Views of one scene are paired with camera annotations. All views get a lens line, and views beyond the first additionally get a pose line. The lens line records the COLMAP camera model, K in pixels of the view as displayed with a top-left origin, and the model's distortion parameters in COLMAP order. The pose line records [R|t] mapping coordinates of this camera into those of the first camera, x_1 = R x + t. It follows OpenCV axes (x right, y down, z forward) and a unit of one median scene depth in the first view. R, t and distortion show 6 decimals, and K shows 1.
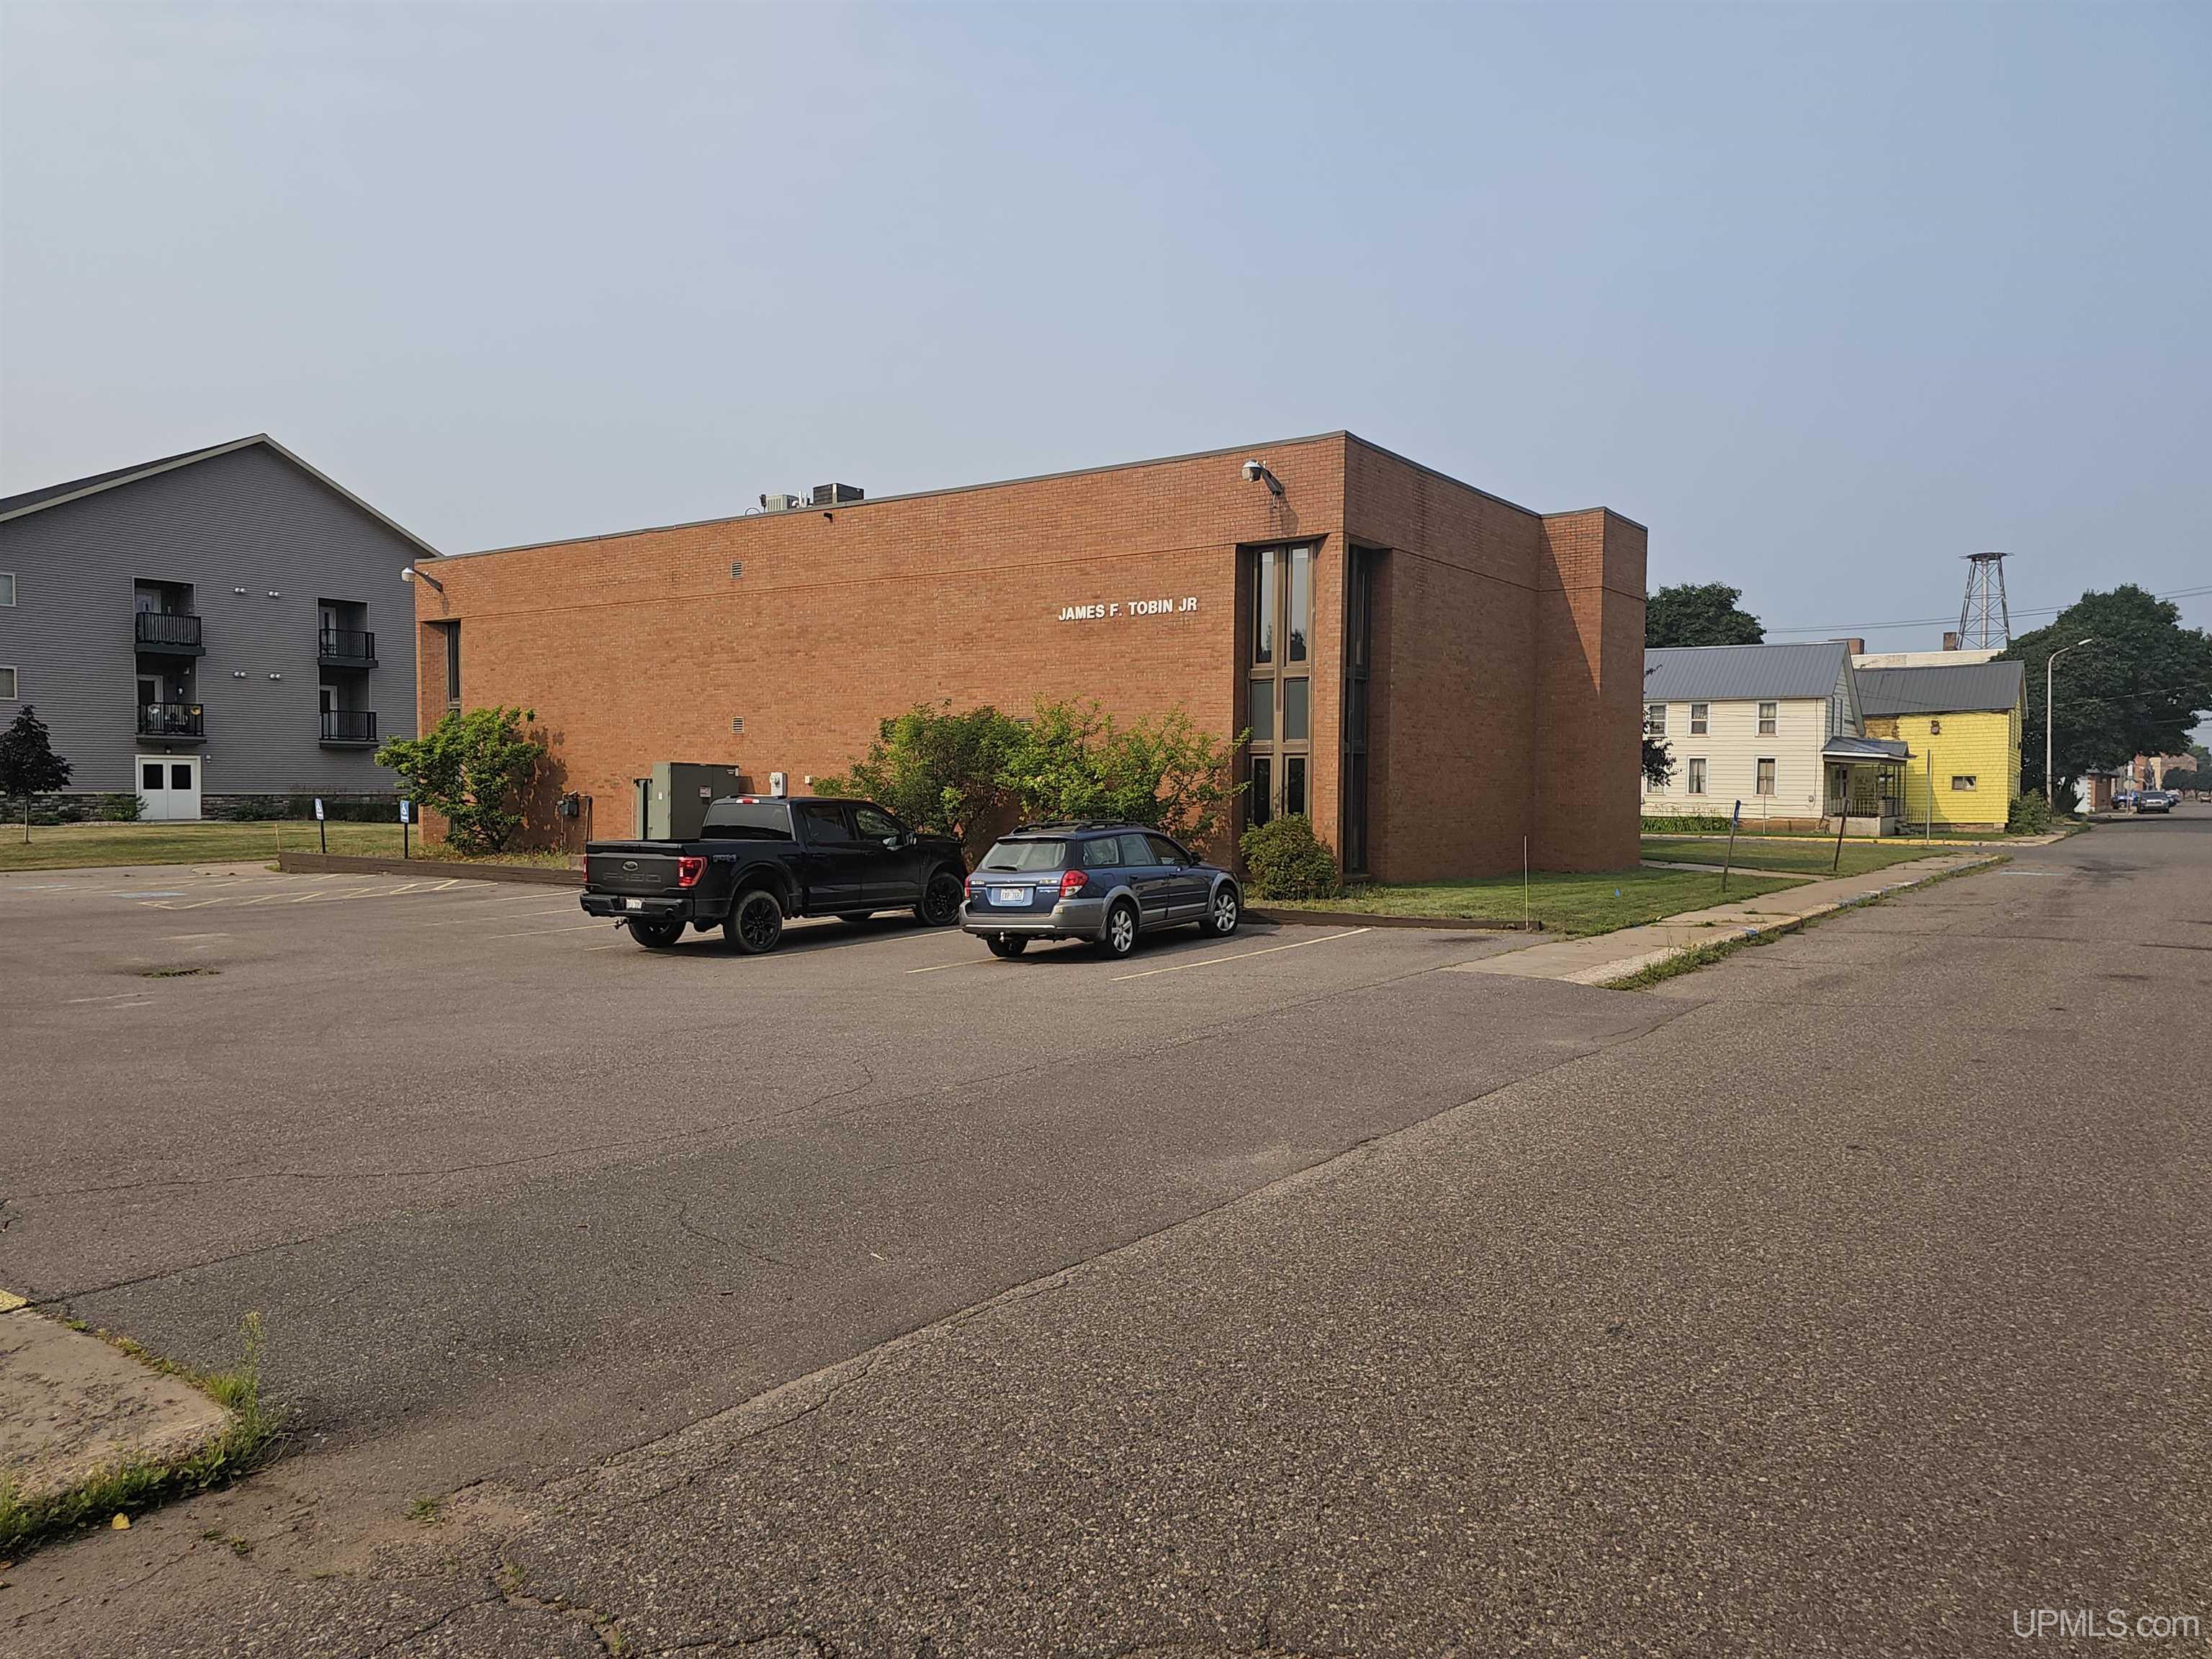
lens RADIAL K [[1495.6, 0, 1114.1], [0, 1495.6, 835.5], [0, 0, 1]] dist [0.087896, -0.025937]
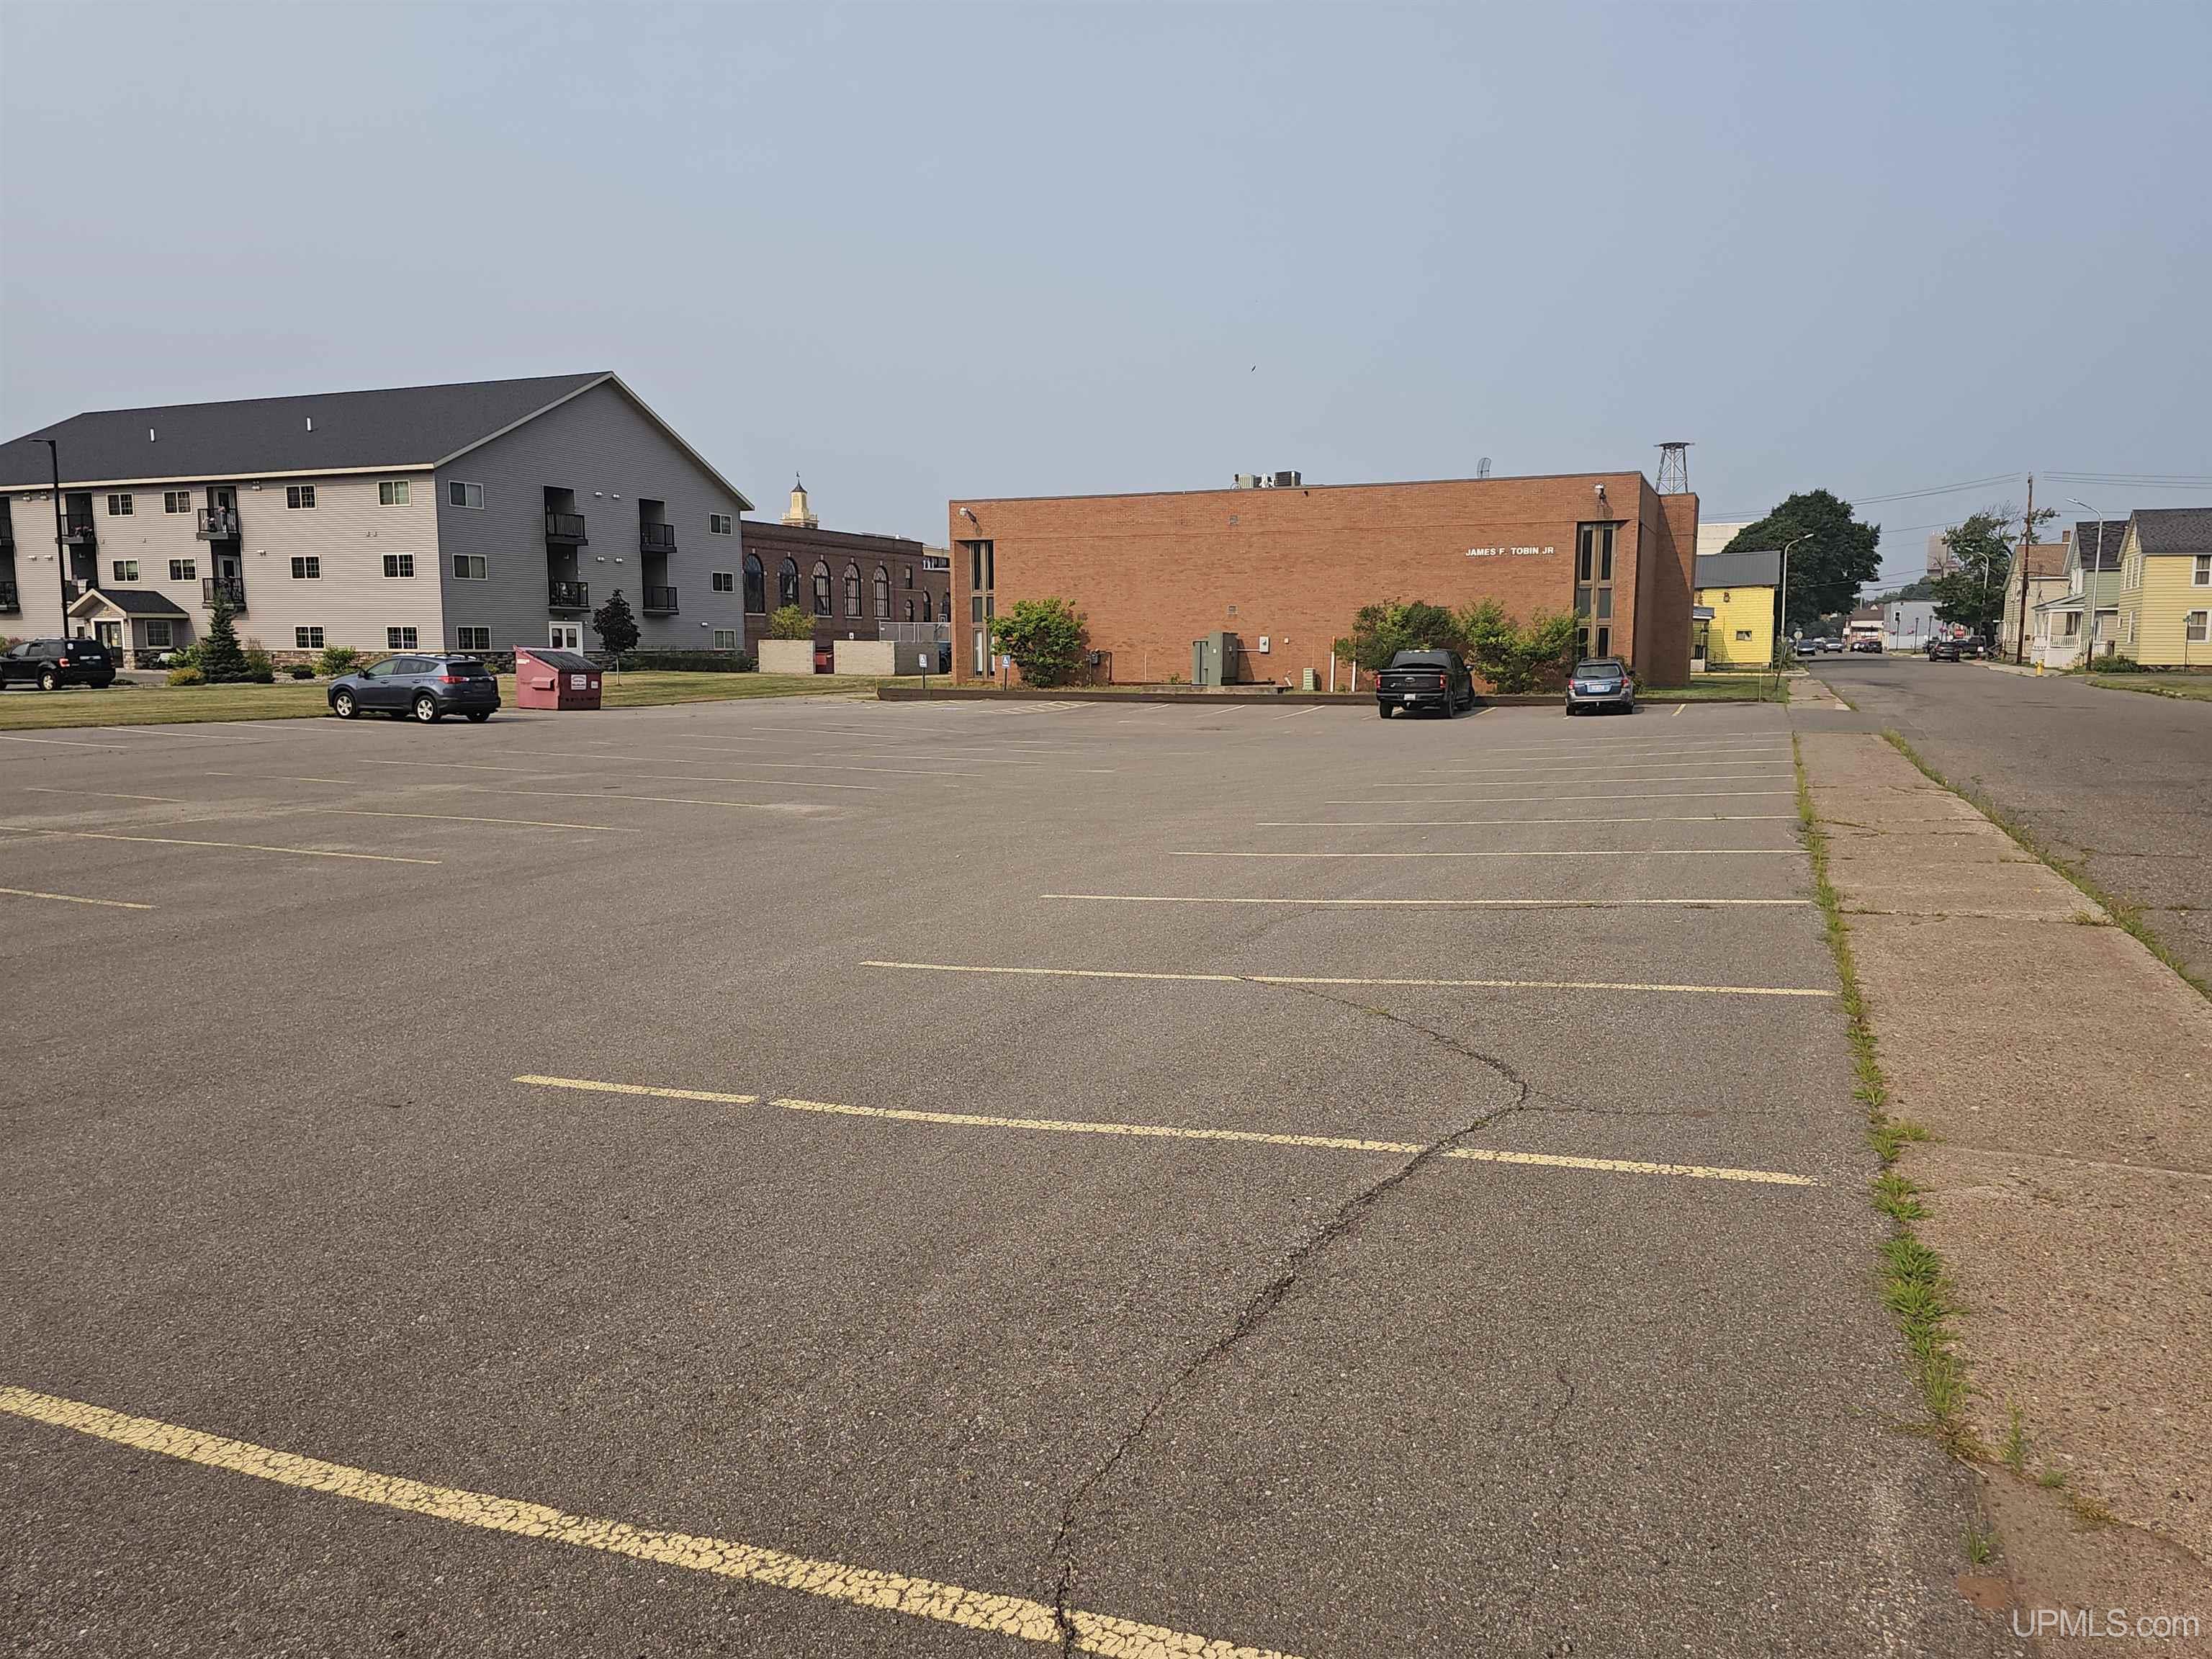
lens RADIAL K [[1495.6, 0, 1119.8], [0, 1495.6, 841.7], [0, 0, 1]] dist [0.087896, -0.025937]
pose [[0.978626, -0.032503, 0.203065, -0.742970], [0.011942, 0.994747, 0.101670, 0.016850], [-0.205303, -0.097071, 0.973873, -0.706706]]
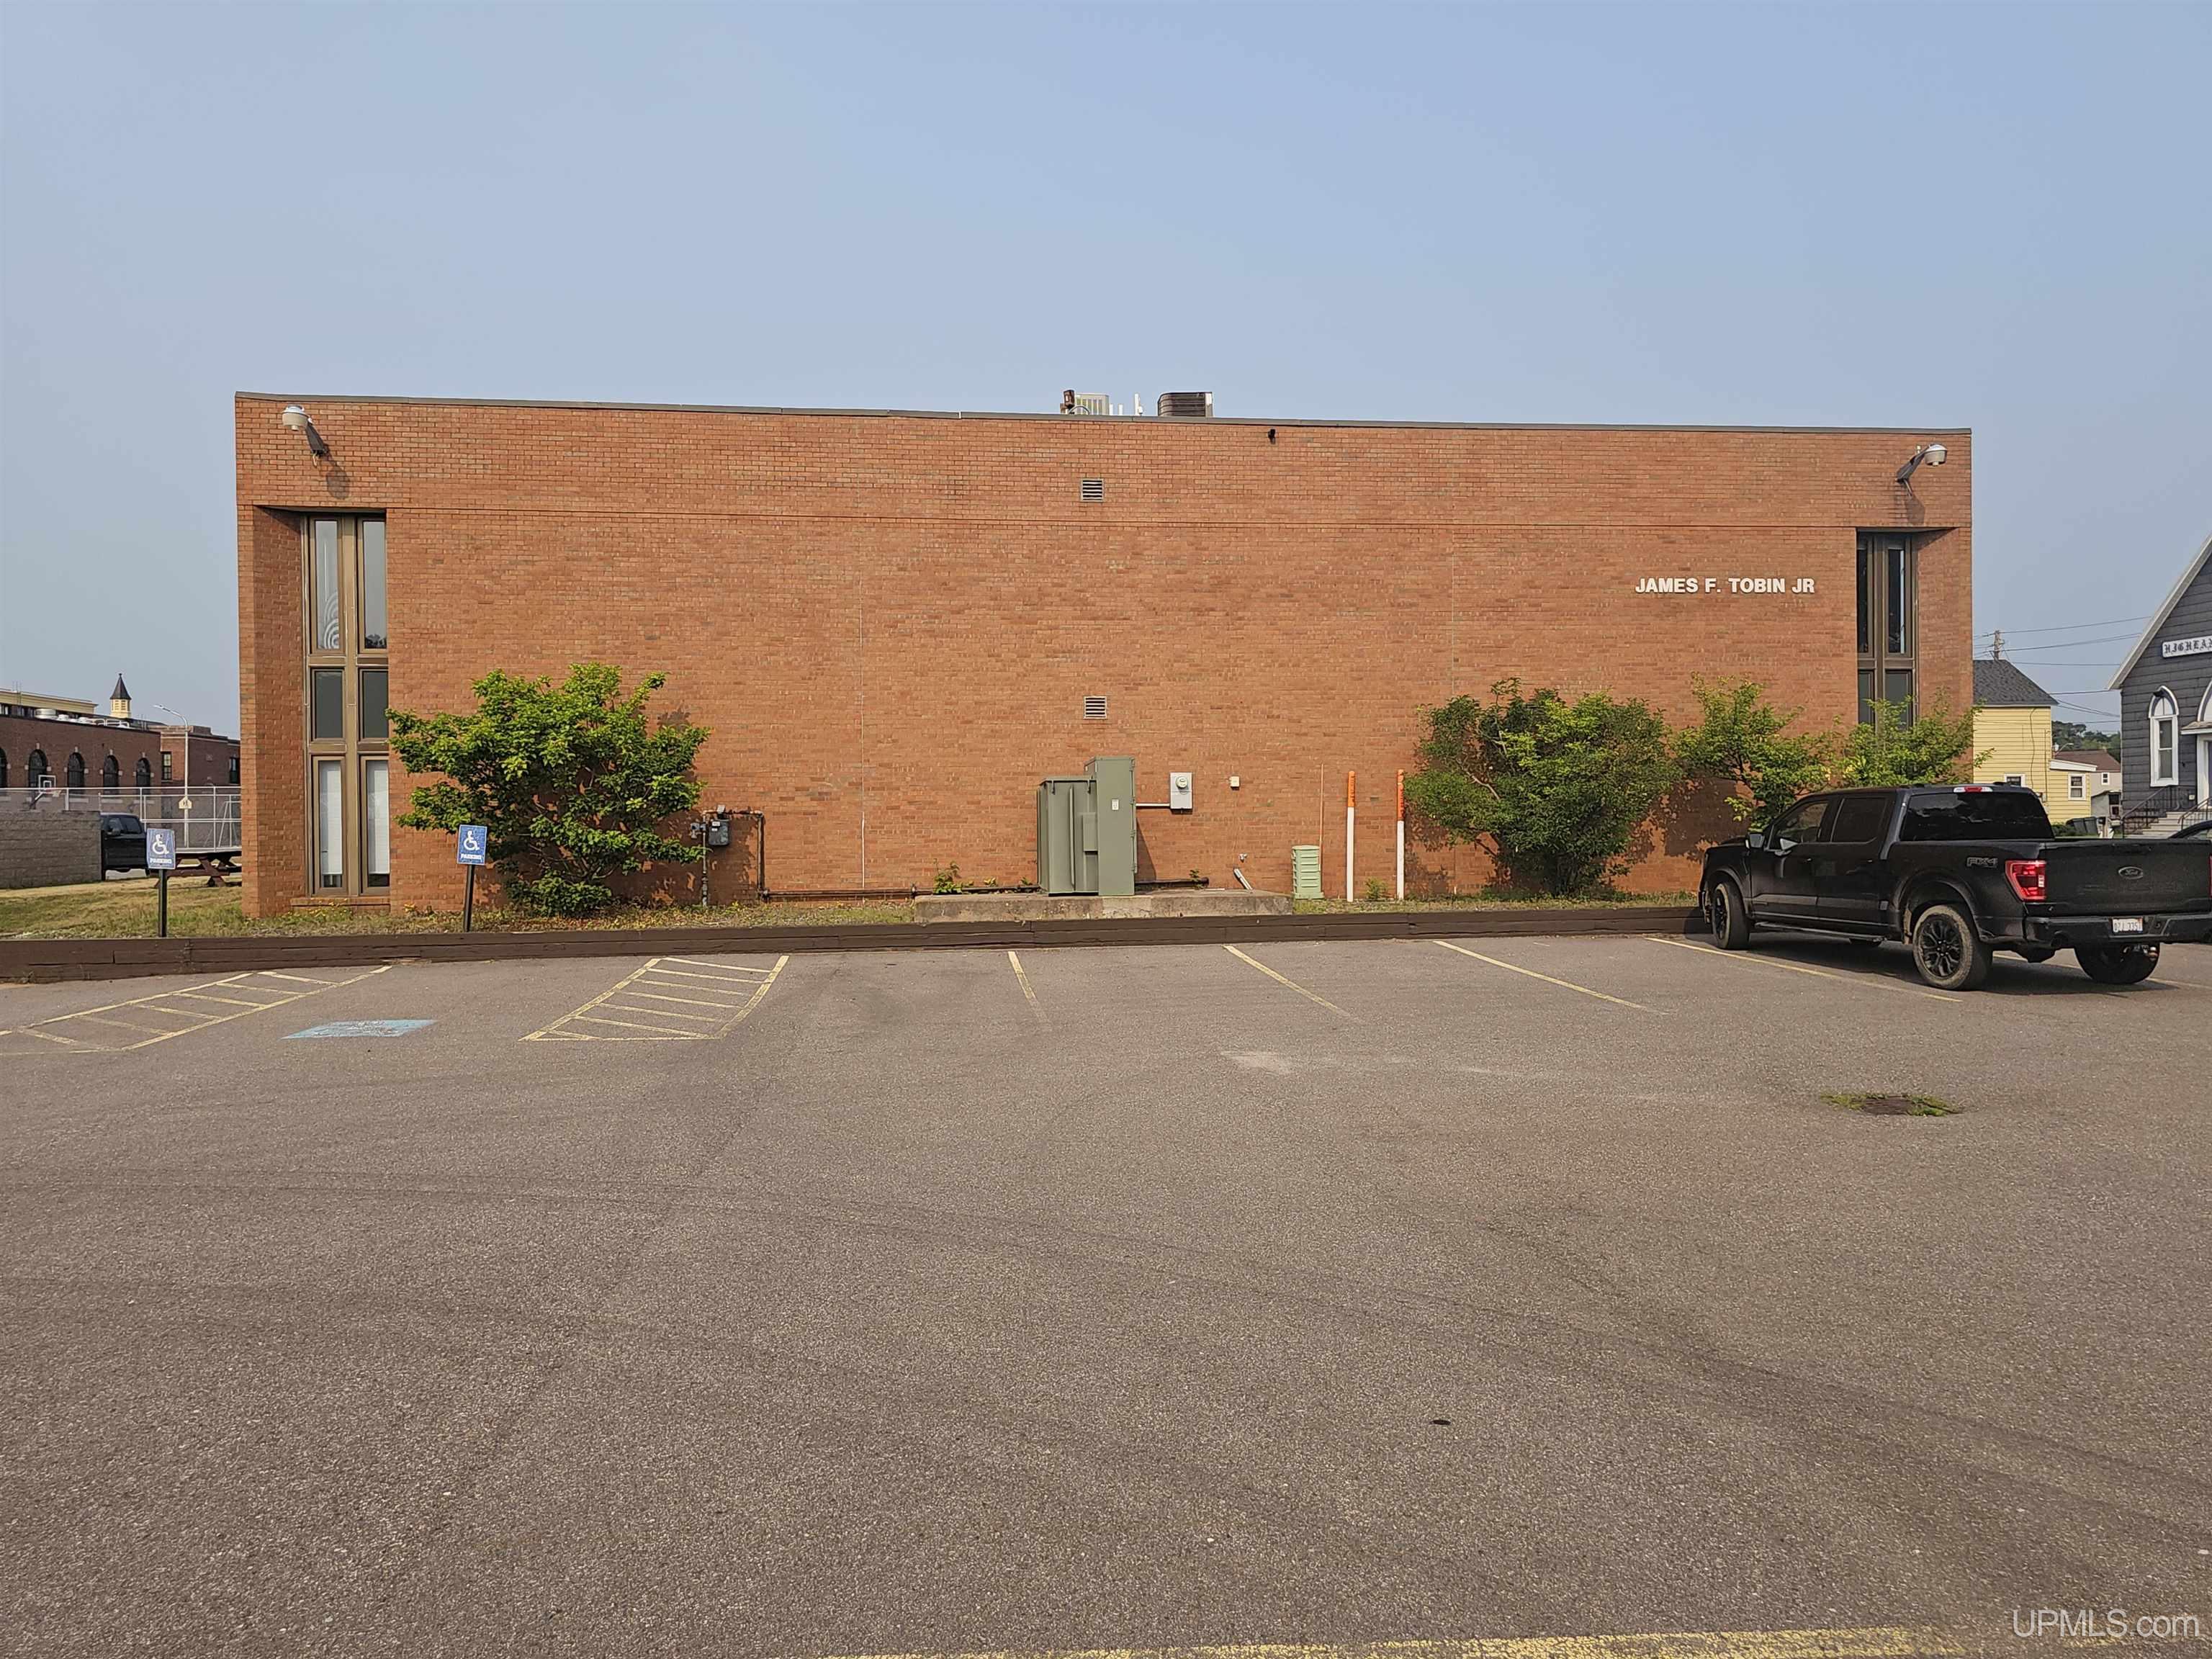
lens RADIAL K [[1495.6, 0, 1101.1], [0, 1495.6, 818.0], [0, 0, 1]] dist [0.087896, -0.025937]
pose [[0.745794, -0.021460, 0.665831, -0.721590], [0.036520, 0.999295, -0.008699, -0.014224], [-0.665175, 0.030804, 0.746052, 0.468252]]
